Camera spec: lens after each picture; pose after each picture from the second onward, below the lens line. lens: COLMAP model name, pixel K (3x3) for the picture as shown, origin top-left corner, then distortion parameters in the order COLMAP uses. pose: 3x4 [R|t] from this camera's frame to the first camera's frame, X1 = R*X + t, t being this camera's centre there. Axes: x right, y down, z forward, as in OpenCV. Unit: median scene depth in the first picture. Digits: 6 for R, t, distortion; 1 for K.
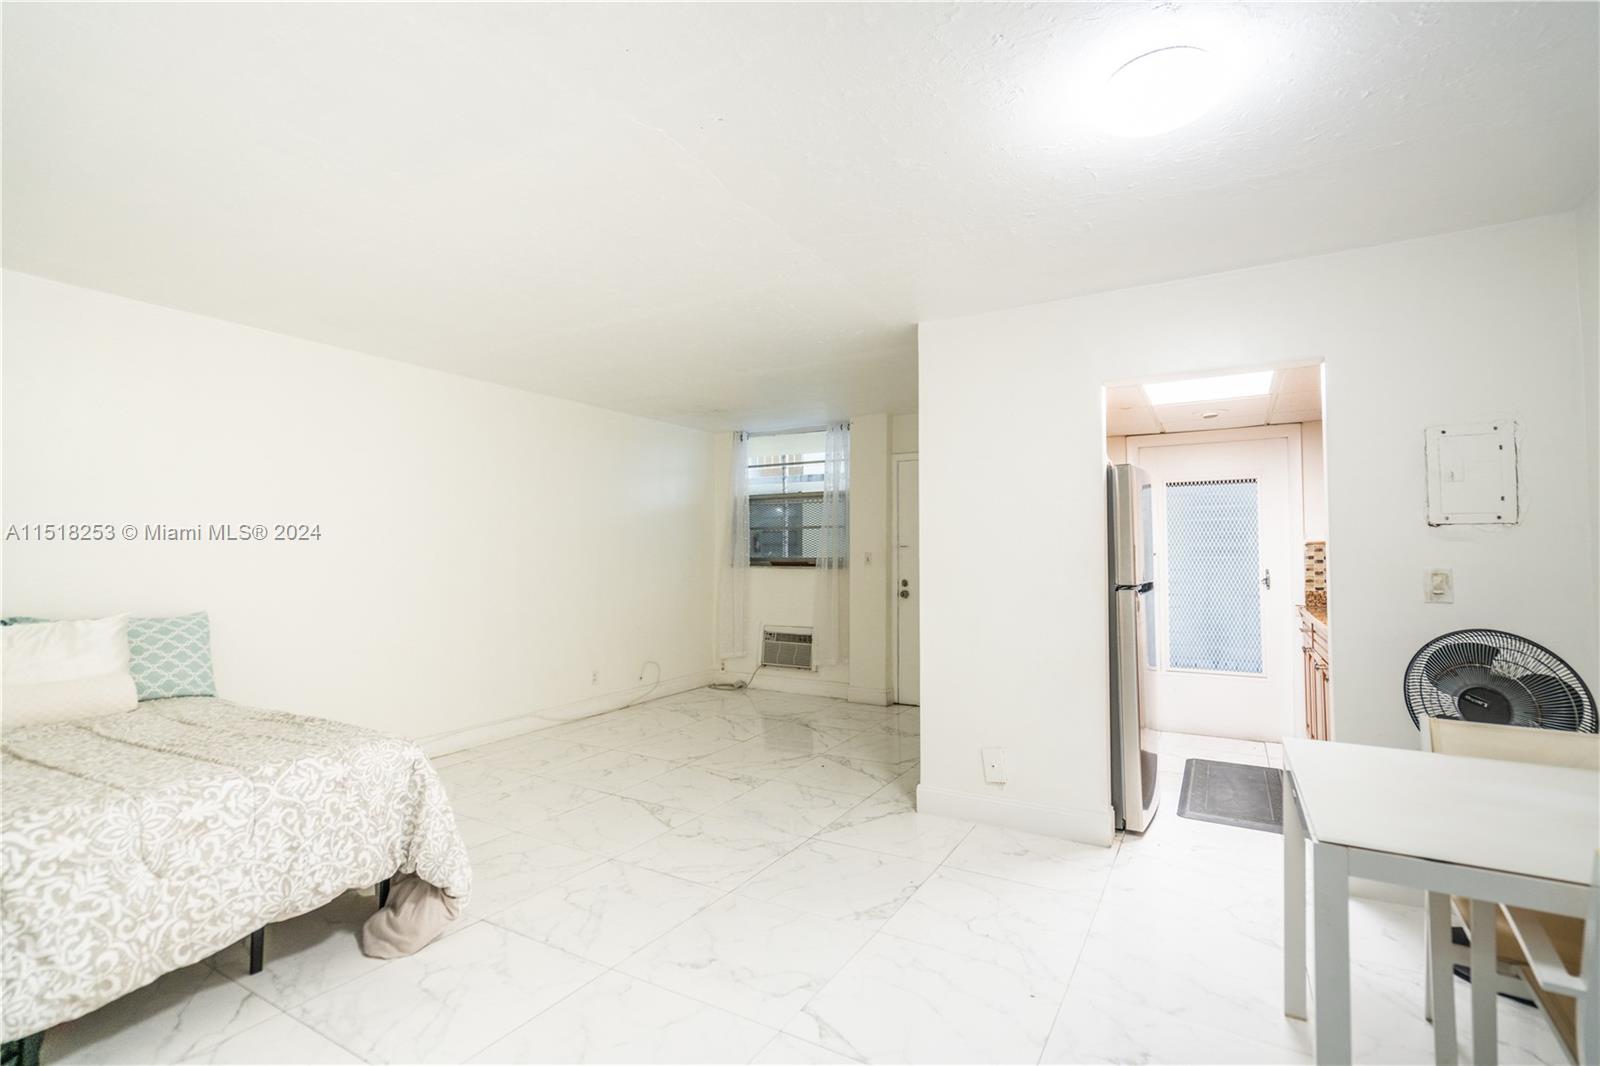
lens RADIAL K [[727.5, 0, 800.0], [0, 727.5, 533.0], [0, 0, 1]] dist [0.001142, 0.000024]
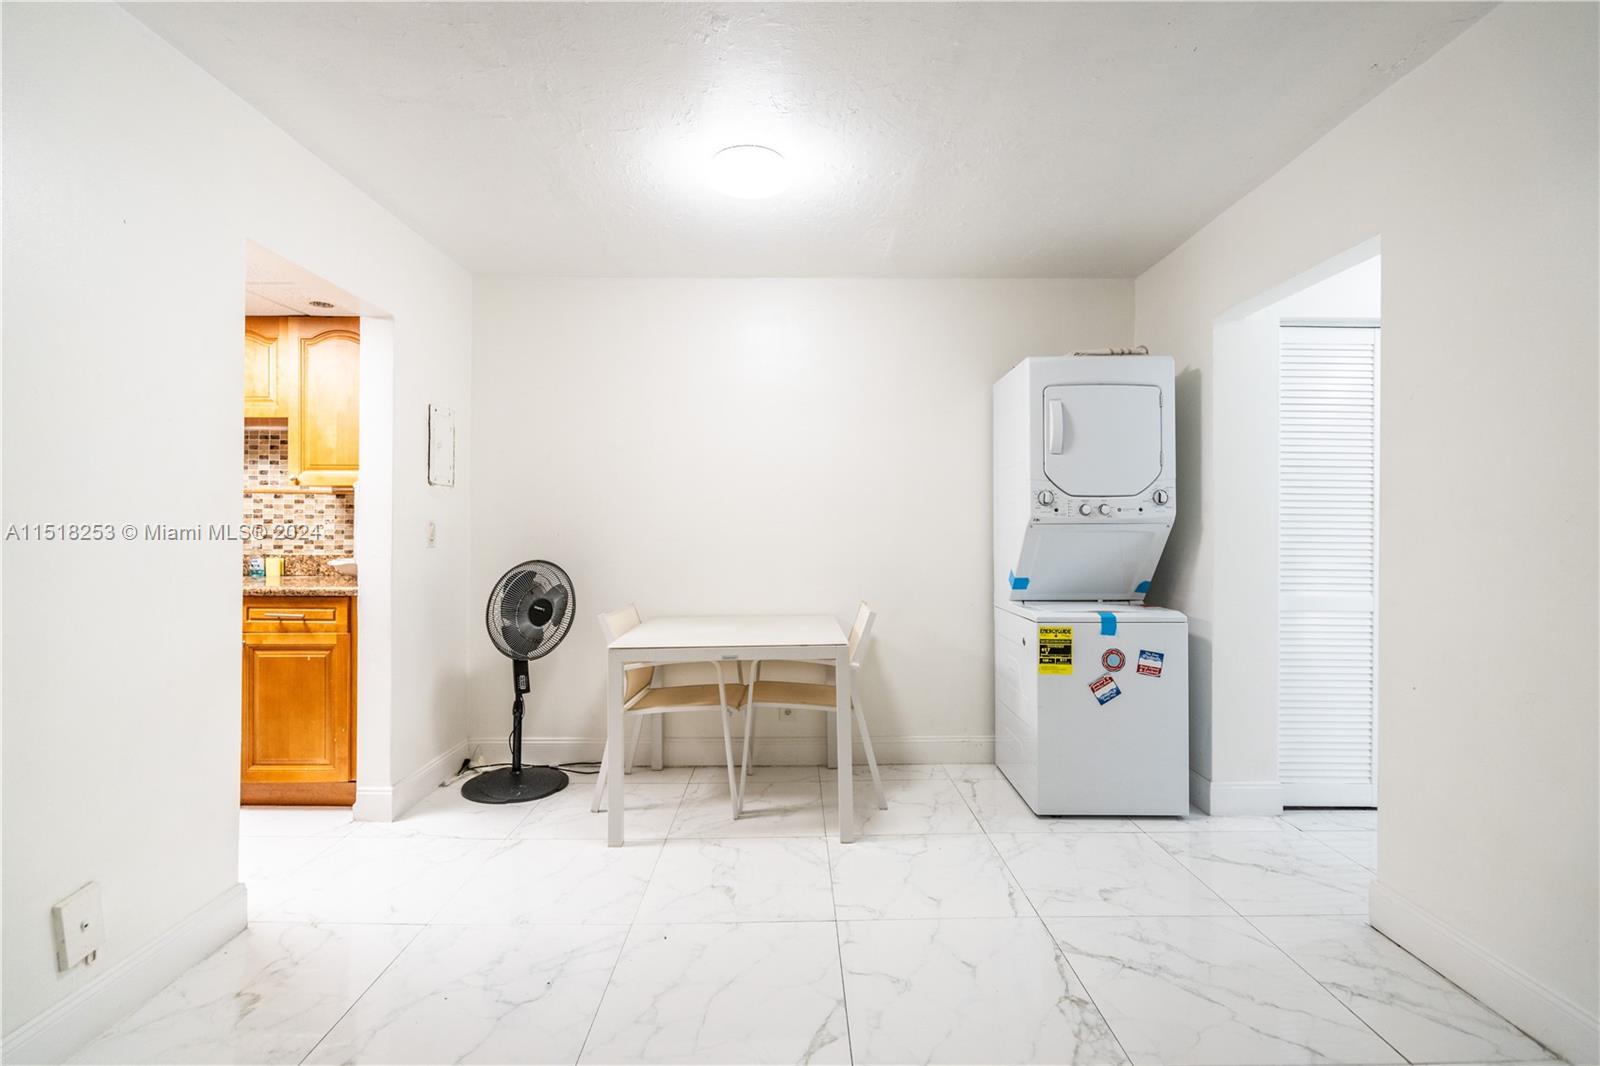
lens RADIAL K [[745.3, 0, 804.4], [0, 745.3, 528.5], [0, 0, 1]] dist [-0.003149, -0.000310]
pose [[-0.521967, -0.010915, 0.852896, -0.619972], [-0.038391, 0.999205, -0.010707, 0.062711], [-0.852101, -0.038332, -0.521971, 1.307752]]
